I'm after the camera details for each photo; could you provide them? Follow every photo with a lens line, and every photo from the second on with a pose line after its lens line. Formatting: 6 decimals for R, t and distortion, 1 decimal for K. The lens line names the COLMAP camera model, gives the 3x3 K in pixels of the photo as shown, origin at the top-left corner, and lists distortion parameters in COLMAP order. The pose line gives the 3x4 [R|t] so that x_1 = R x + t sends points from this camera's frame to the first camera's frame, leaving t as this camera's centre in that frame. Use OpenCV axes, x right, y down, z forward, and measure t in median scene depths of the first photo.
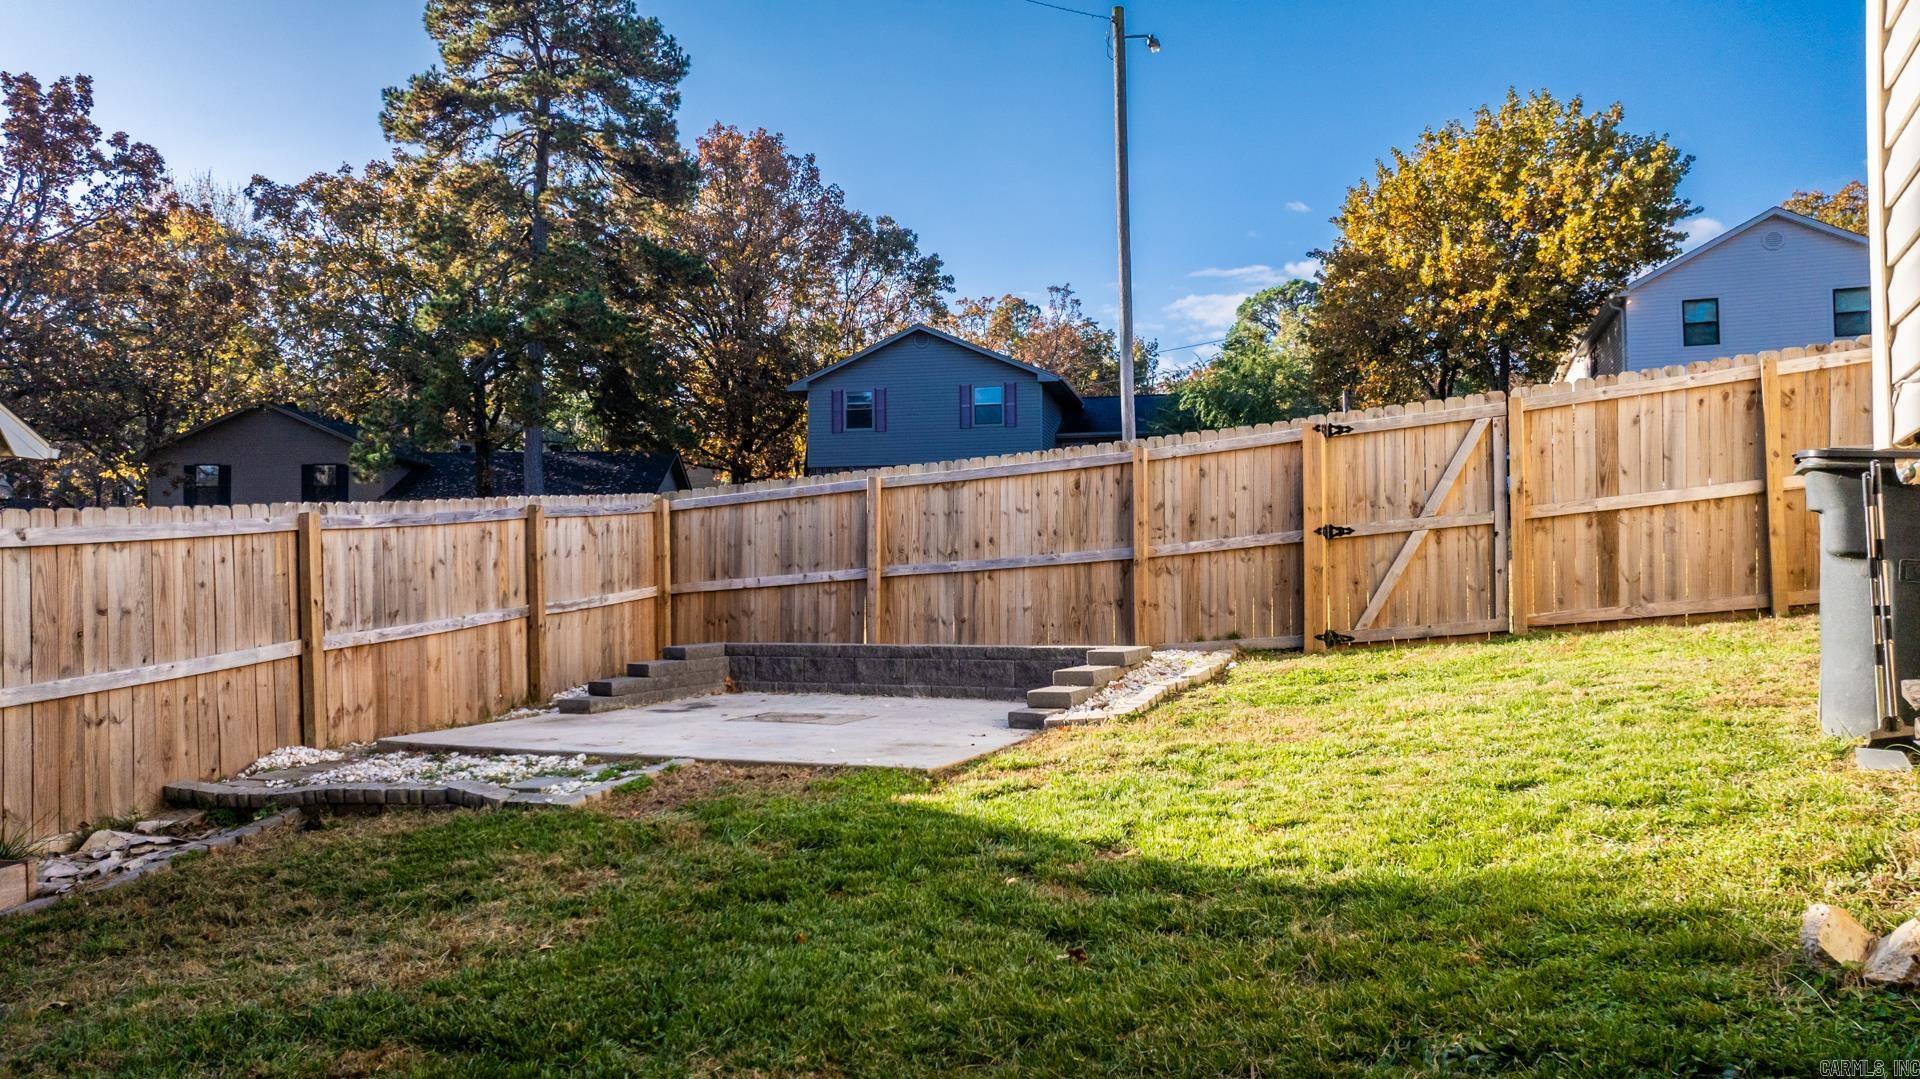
lens RADIAL K [[1359.2, 0, 965.9], [0, 1359.2, 550.5], [0, 0, 1]] dist [-0.020630, -0.012475]
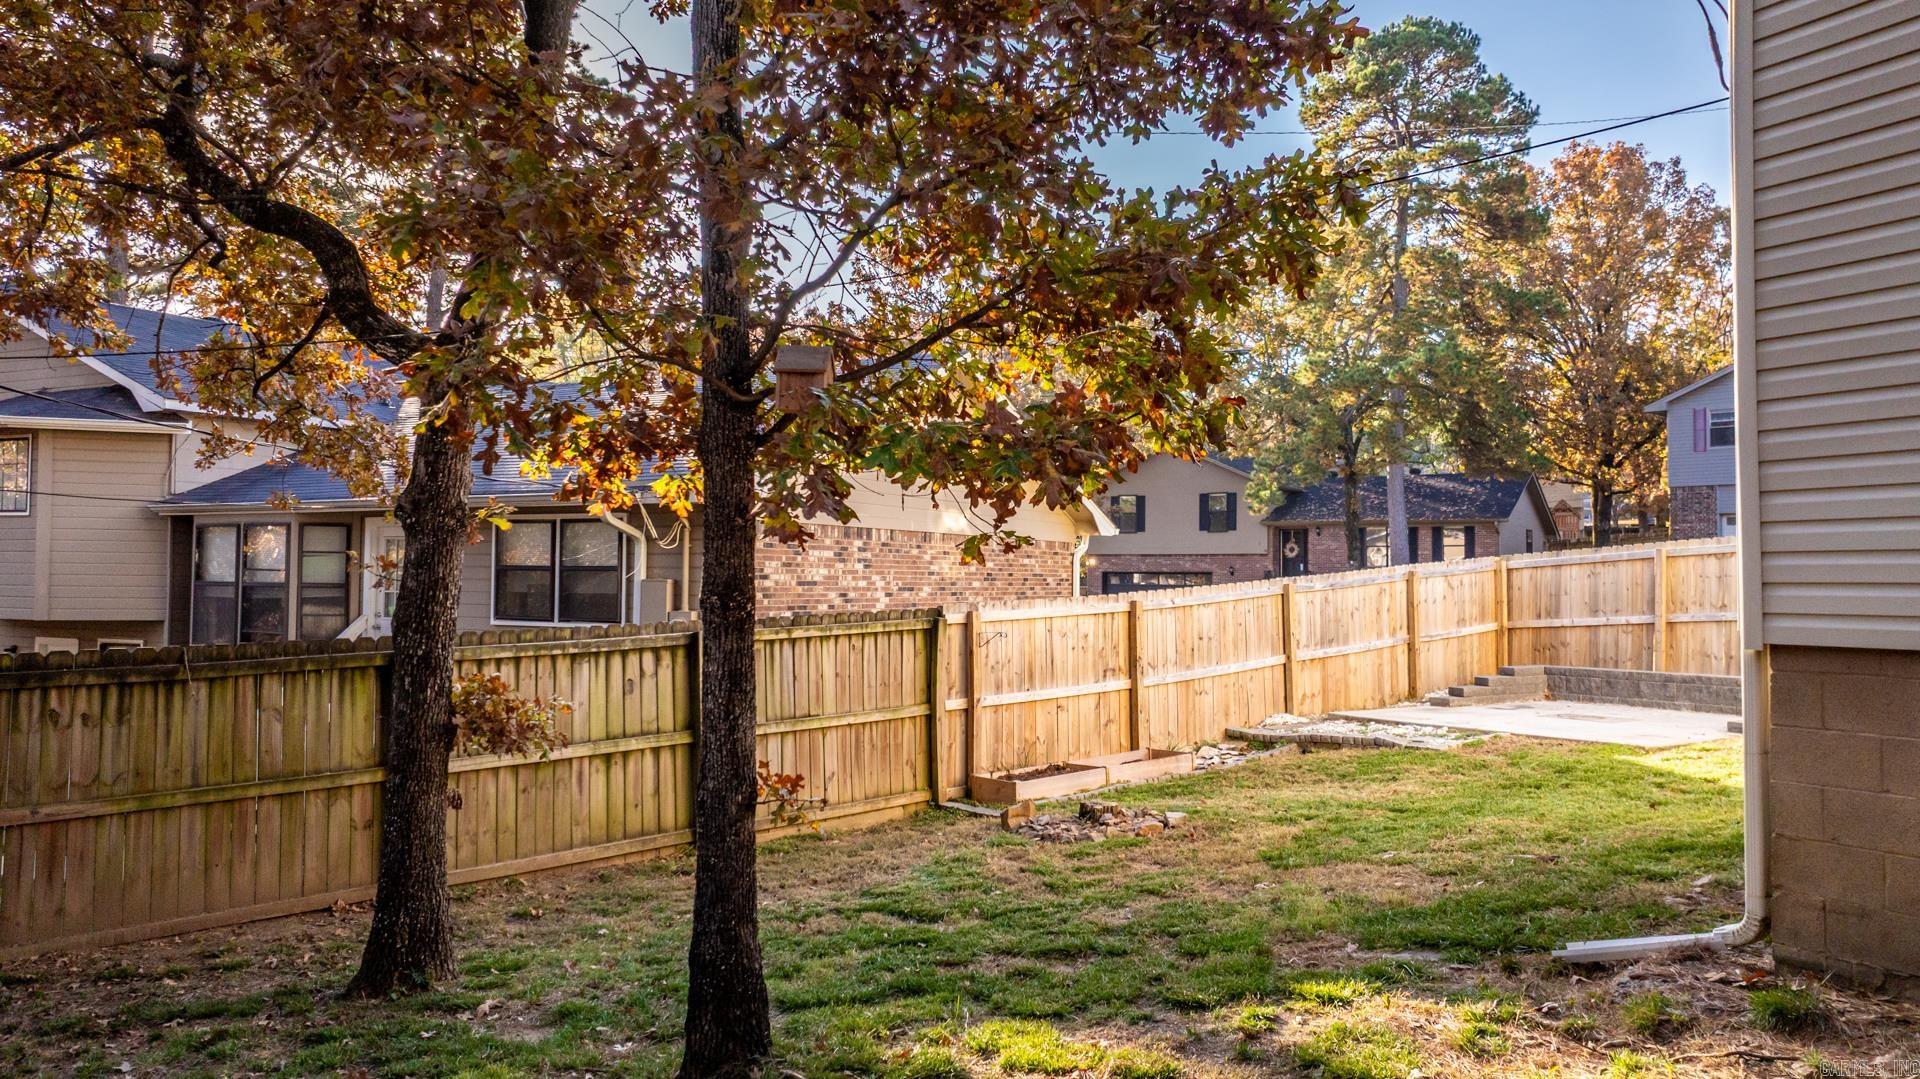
lens RADIAL K [[1359.2, 0, 966.4], [0, 1359.2, 538.1], [0, 0, 1]] dist [-0.020630, -0.012475]
pose [[0.819278, -0.005353, -0.573372, 0.131654], [-0.001987, 0.999924, -0.012176, -0.044244], [0.573393, 0.011115, 0.819205, -0.484849]]
